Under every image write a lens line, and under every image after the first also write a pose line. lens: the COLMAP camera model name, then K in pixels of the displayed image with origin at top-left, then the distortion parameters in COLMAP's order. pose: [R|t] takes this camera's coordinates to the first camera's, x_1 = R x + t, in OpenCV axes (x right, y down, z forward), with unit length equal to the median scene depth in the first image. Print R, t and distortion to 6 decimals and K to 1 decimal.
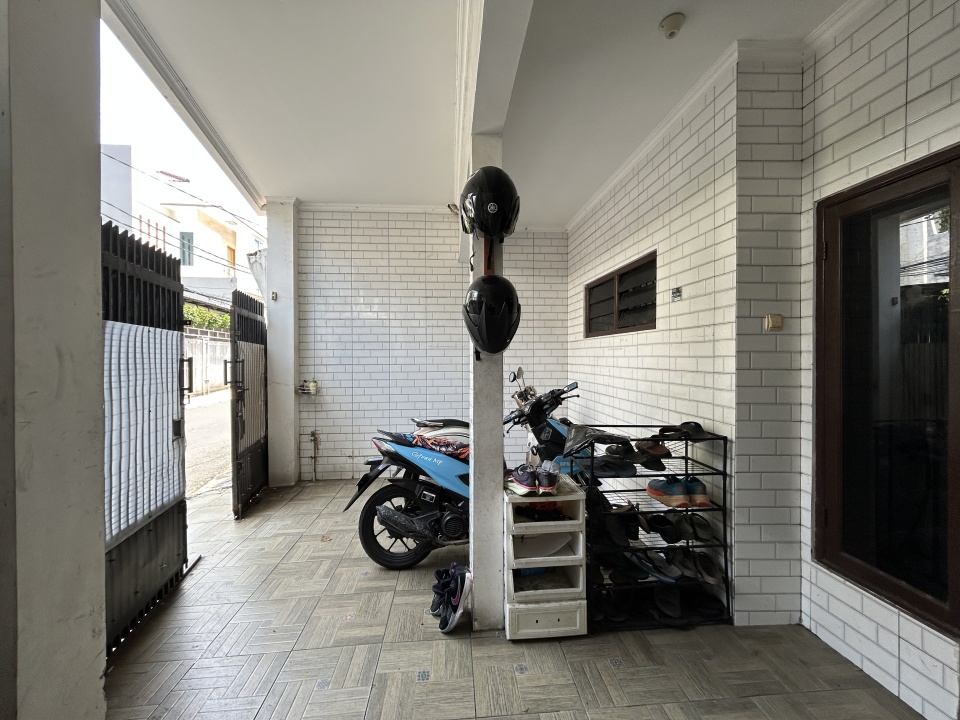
lens RADIAL K [[387.2, 0, 477.9], [0, 387.2, 358.4], [0, 0, 1]] dist [-0.003325, 0.000075]
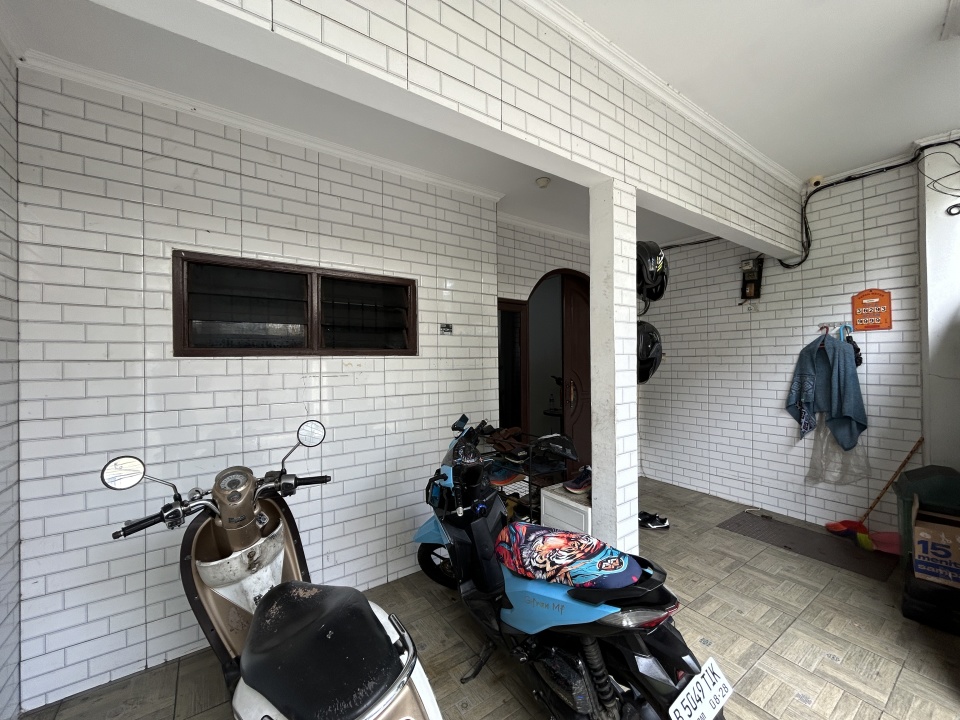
lens RADIAL K [[387.2, 0, 480.8], [0, 387.2, 359.7], [0, 0, 1]] dist [-0.003325, 0.000075]
pose [[-0.507341, 0.007918, 0.861709, -0.720842], [0.013031, 0.999914, -0.001516, -0.083321], [-0.861647, 0.010460, -0.507401, 1.888763]]
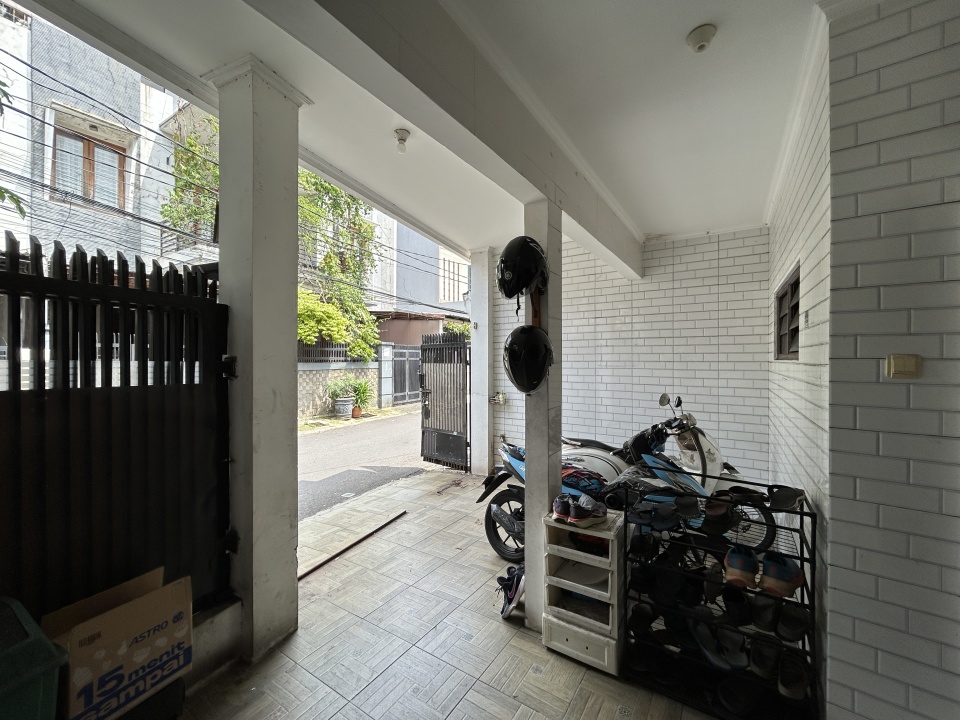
lens RADIAL K [[387.2, 0, 475.8], [0, 387.2, 358.2], [0, 0, 1]] dist [-0.003325, 0.000075]
pose [[0.789105, 0.000613, -0.614258, 0.573309], [-0.005960, 0.999960, -0.006659, -0.096707], [0.614229, 0.008916, 0.789077, -0.022315]]
